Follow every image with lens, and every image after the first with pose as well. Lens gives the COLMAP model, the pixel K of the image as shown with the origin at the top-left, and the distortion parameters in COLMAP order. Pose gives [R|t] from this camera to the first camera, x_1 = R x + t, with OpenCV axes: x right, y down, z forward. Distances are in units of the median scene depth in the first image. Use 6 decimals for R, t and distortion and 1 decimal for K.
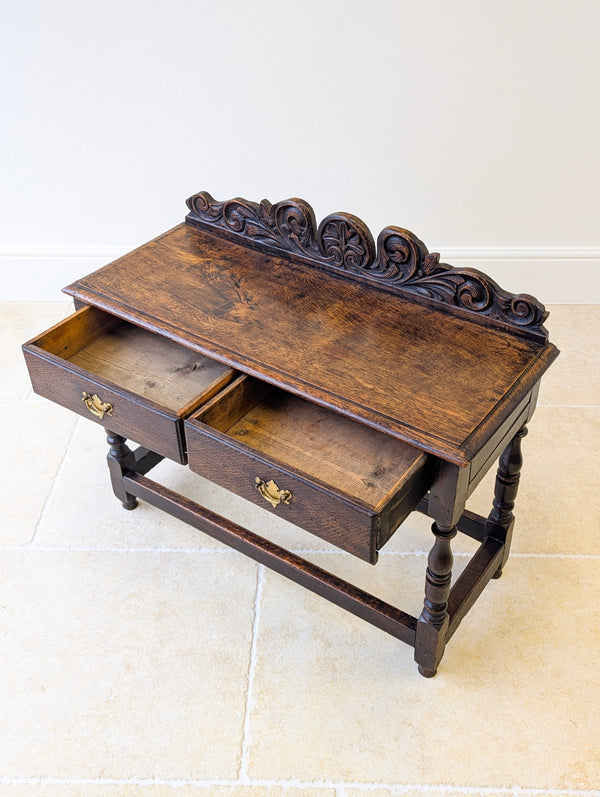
lens RADIAL K [[845.0, 0, 307.1], [0, 845.0, 399.1], [0, 0, 1]] dist [0.063710, -0.021713]
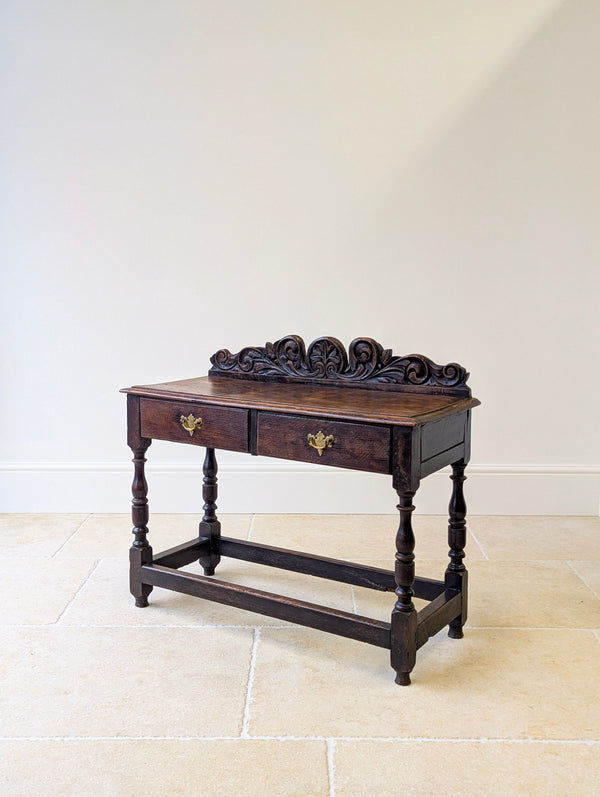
lens RADIAL K [[861.5, 0, 300.6], [0, 861.5, 386.4], [0, 0, 1]] dist [0.017221, 0.029419]
pose [[0.999516, 0.016302, 0.026481, -0.035360], [-0.000242, 0.855627, -0.517593, 0.596313], [-0.031096, 0.517336, 0.855217, -0.206831]]
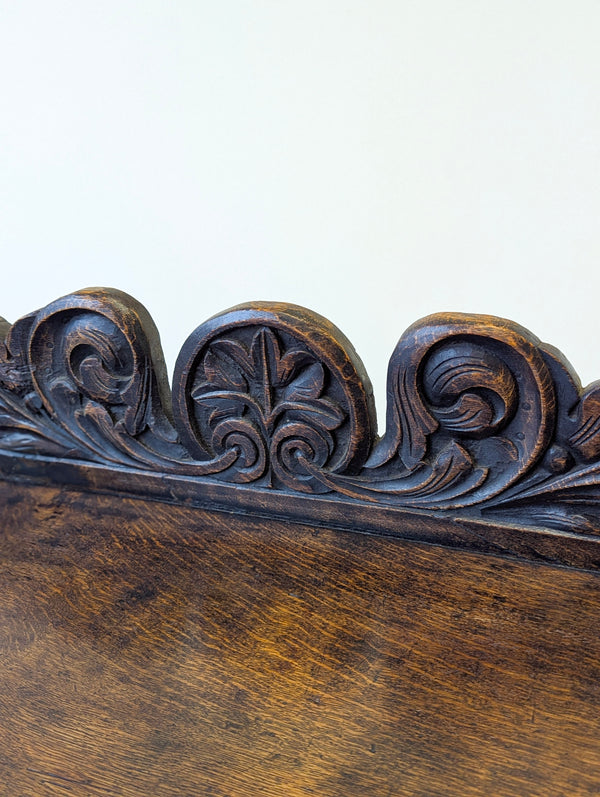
lens RADIAL K [[873.1, 0, 322.8], [0, 873.1, 383.9], [0, 0, 1]] dist [0.050798, -0.017977]
pose [[0.958592, -0.084194, 0.272053, -0.022481], [0.168638, 0.937616, -0.304035, -0.088778], [-0.229483, 0.337324, 0.912990, 0.693213]]
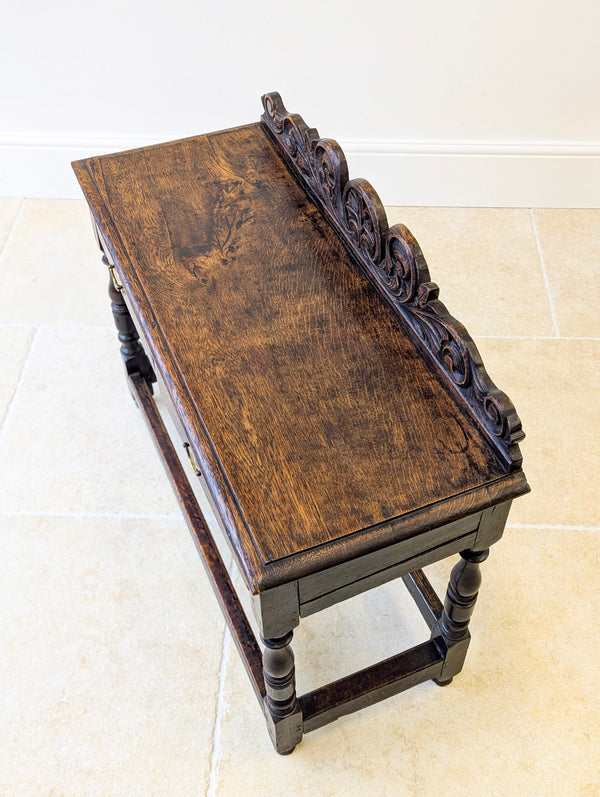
lens RADIAL K [[844.1, 0, 300.0], [0, 844.1, 398.5], [0, 0, 1]] dist [0.039242, -0.014325]
pose [[0.848647, 0.407734, -0.336975, 0.306315], [-0.339271, 0.908324, 0.244627, -0.203592], [0.405825, -0.093276, 0.909179, 0.286069]]
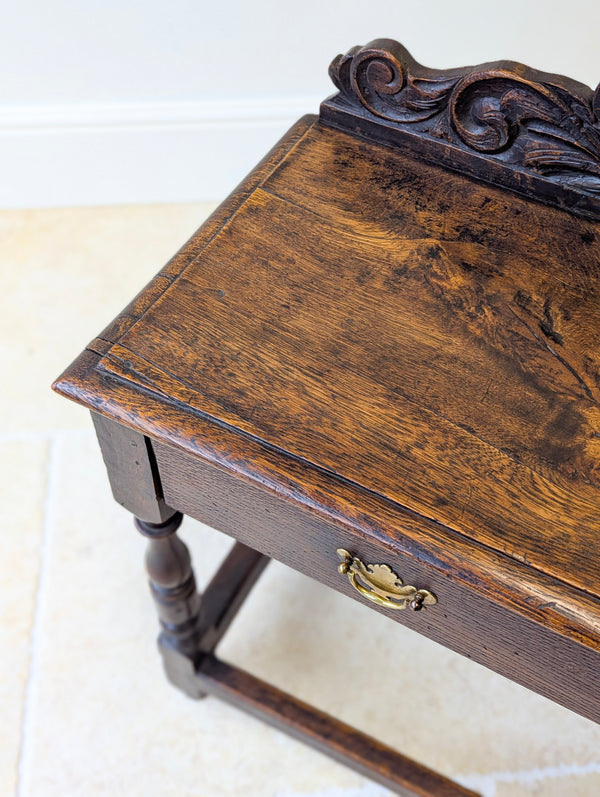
lens RADIAL K [[865.4, 0, 310.2], [0, 865.4, 400.0], [0, 0, 1]] dist [0.100455, -0.328850]
pose [[0.991080, -0.080627, 0.106109, -0.227561], [0.052739, 0.968508, 0.243331, -0.205302], [-0.122386, -0.235565, 0.964122, 0.660211]]
